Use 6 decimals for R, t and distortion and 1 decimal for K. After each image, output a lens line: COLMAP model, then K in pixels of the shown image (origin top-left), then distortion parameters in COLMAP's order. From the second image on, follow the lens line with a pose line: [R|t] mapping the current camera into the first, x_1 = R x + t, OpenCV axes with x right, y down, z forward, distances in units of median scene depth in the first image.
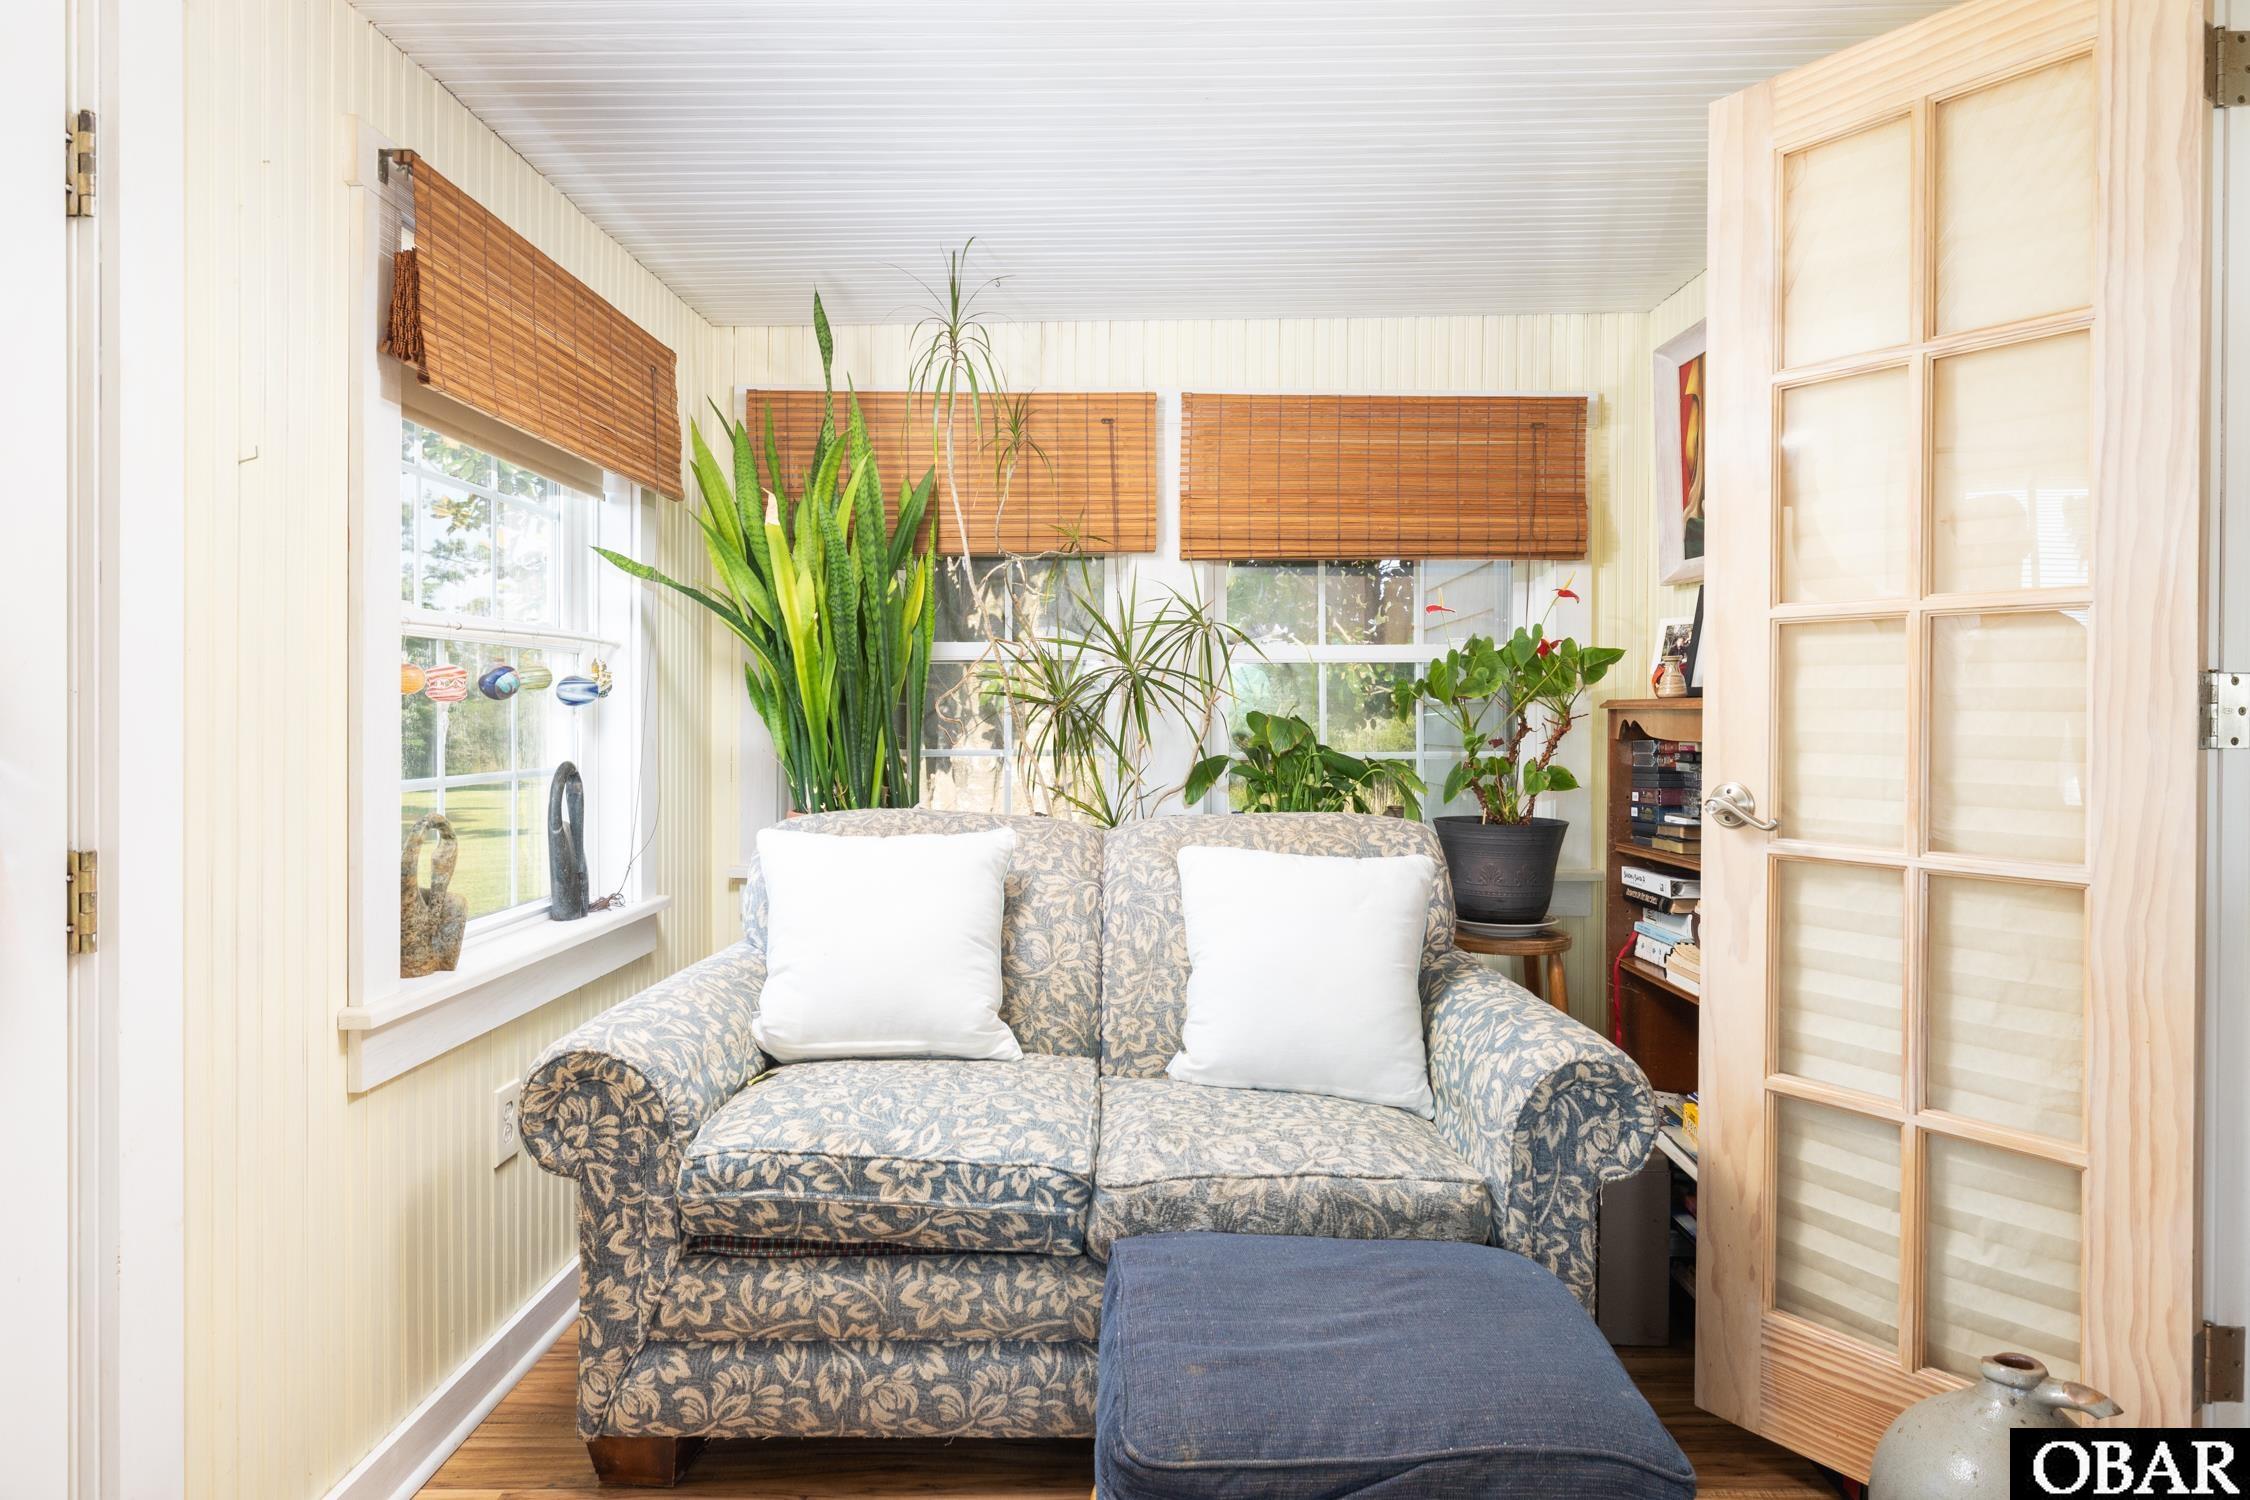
lens RADIAL K [[1321.2, 0, 1131.2], [0, 1321.2, 726.7], [0, 0, 1]] dist [0.006330, 0.000448]
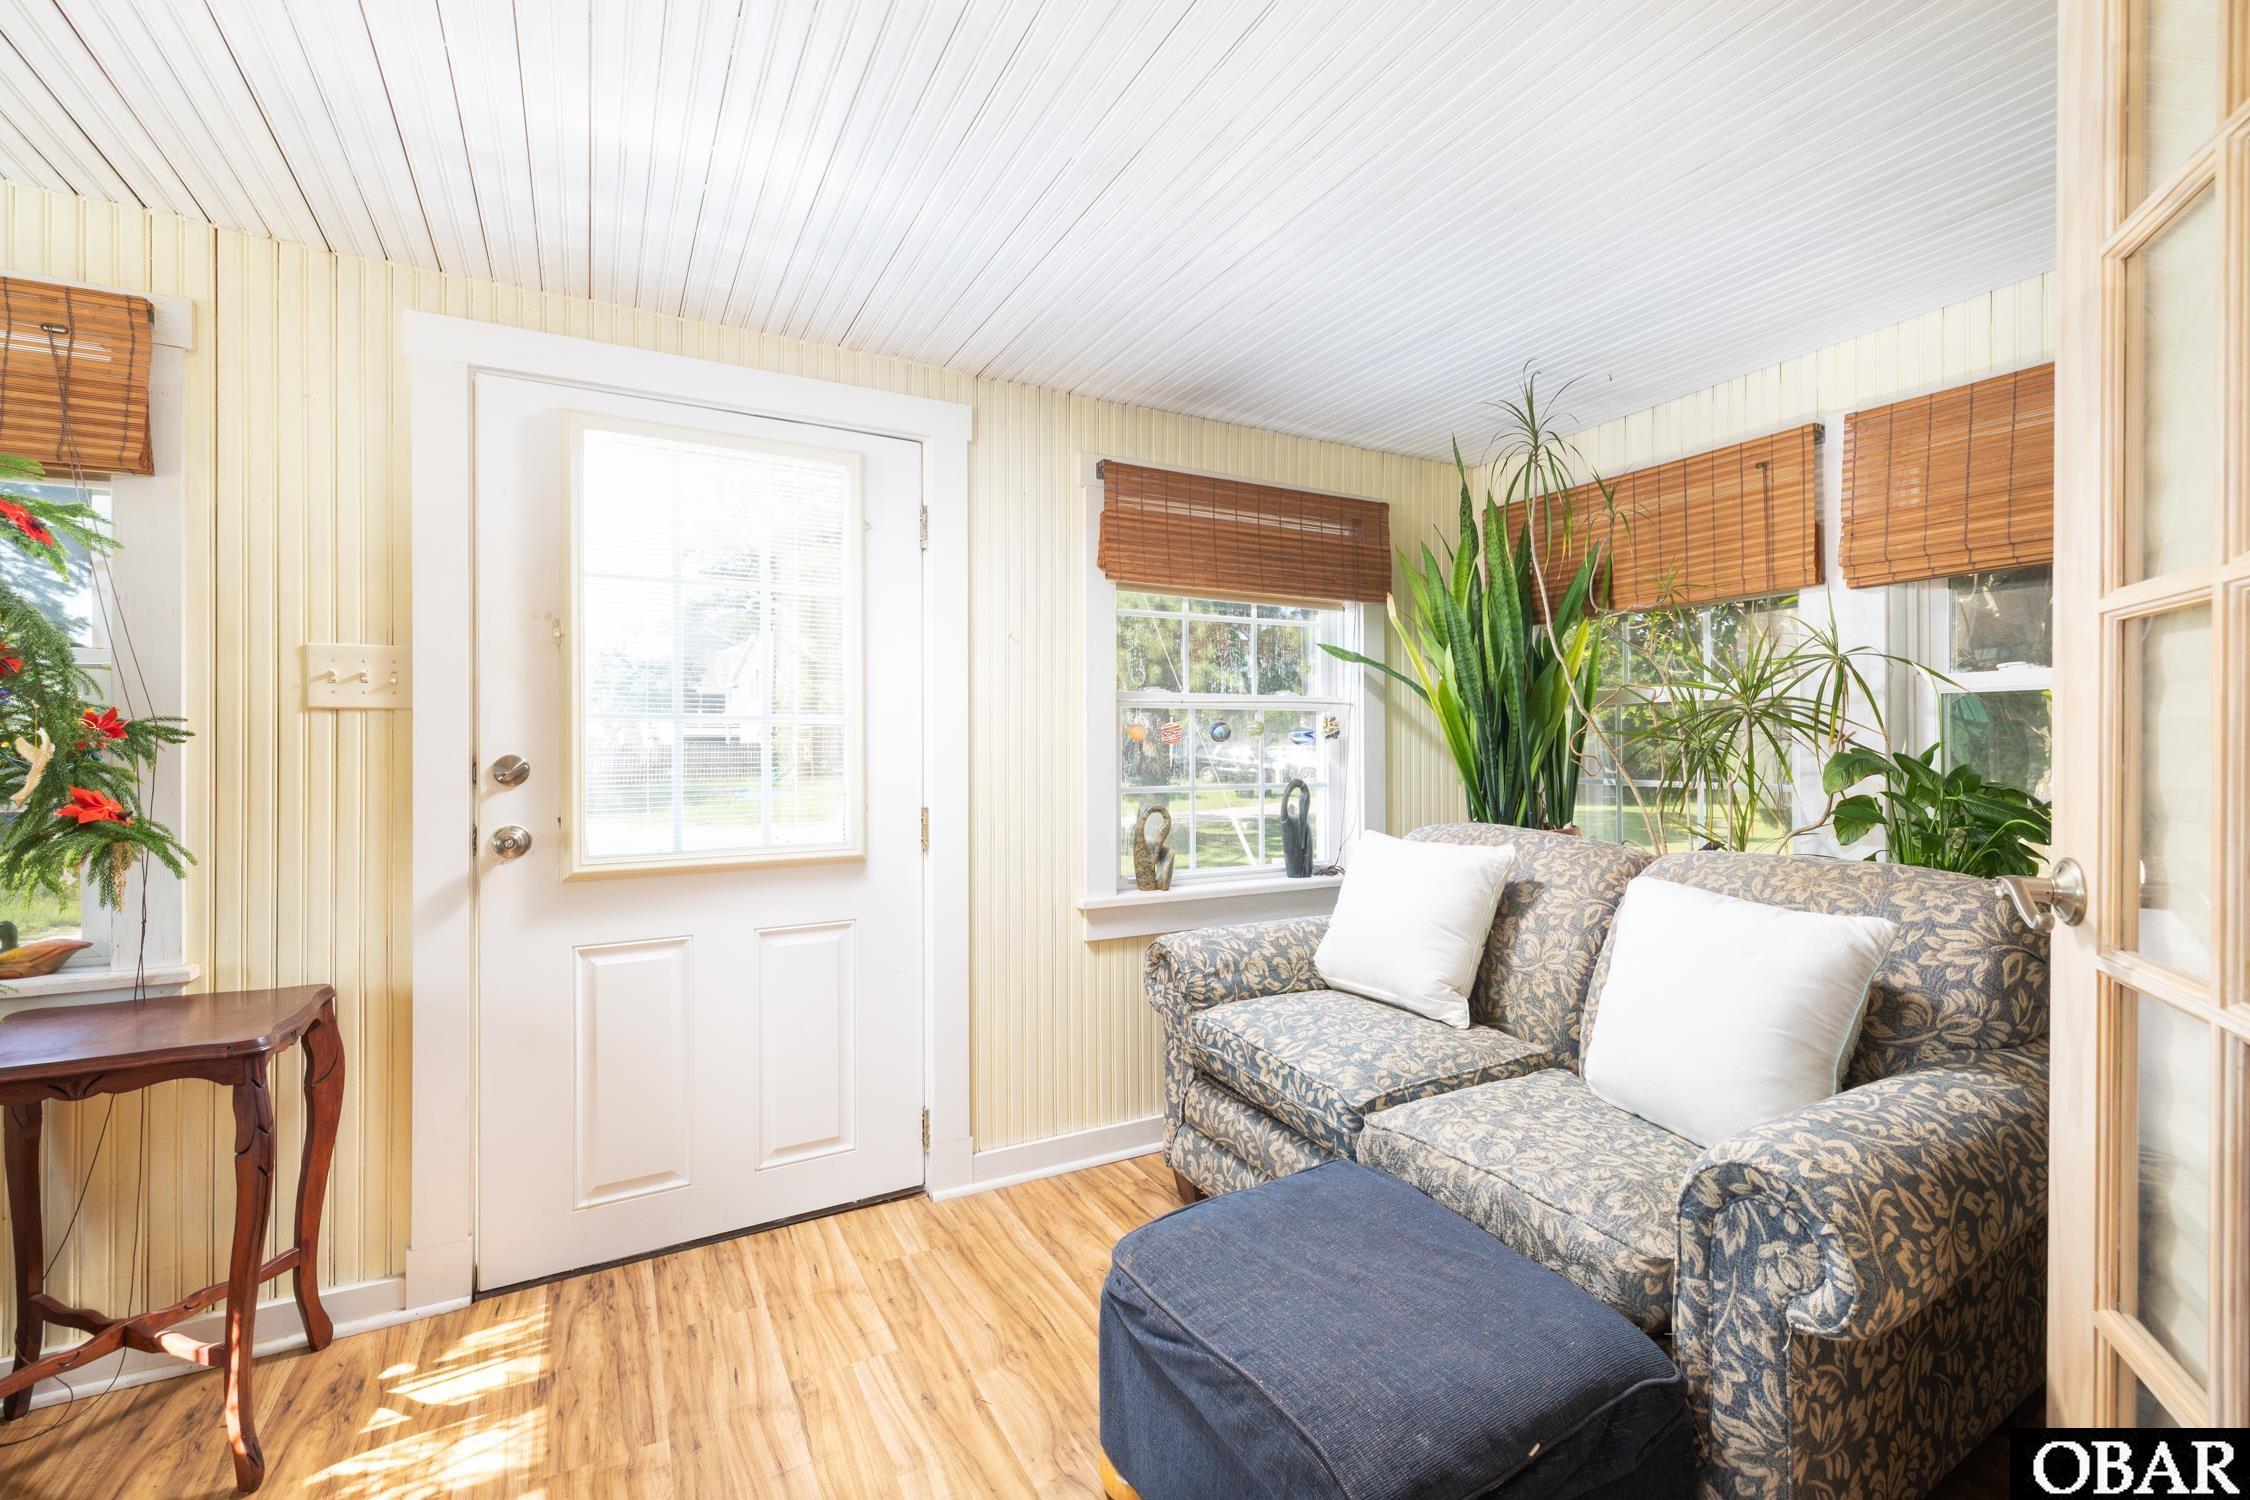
lens RADIAL K [[970.3, 0, 1124.4], [0, 970.3, 757.4], [0, 0, 1]] dist [0.003661, 0.001059]
pose [[0.466979, 0.010048, -0.884211, 0.695233], [-0.008240, 0.999941, 0.007011, -0.009292], [0.884230, 0.004012, 0.467035, 0.351053]]
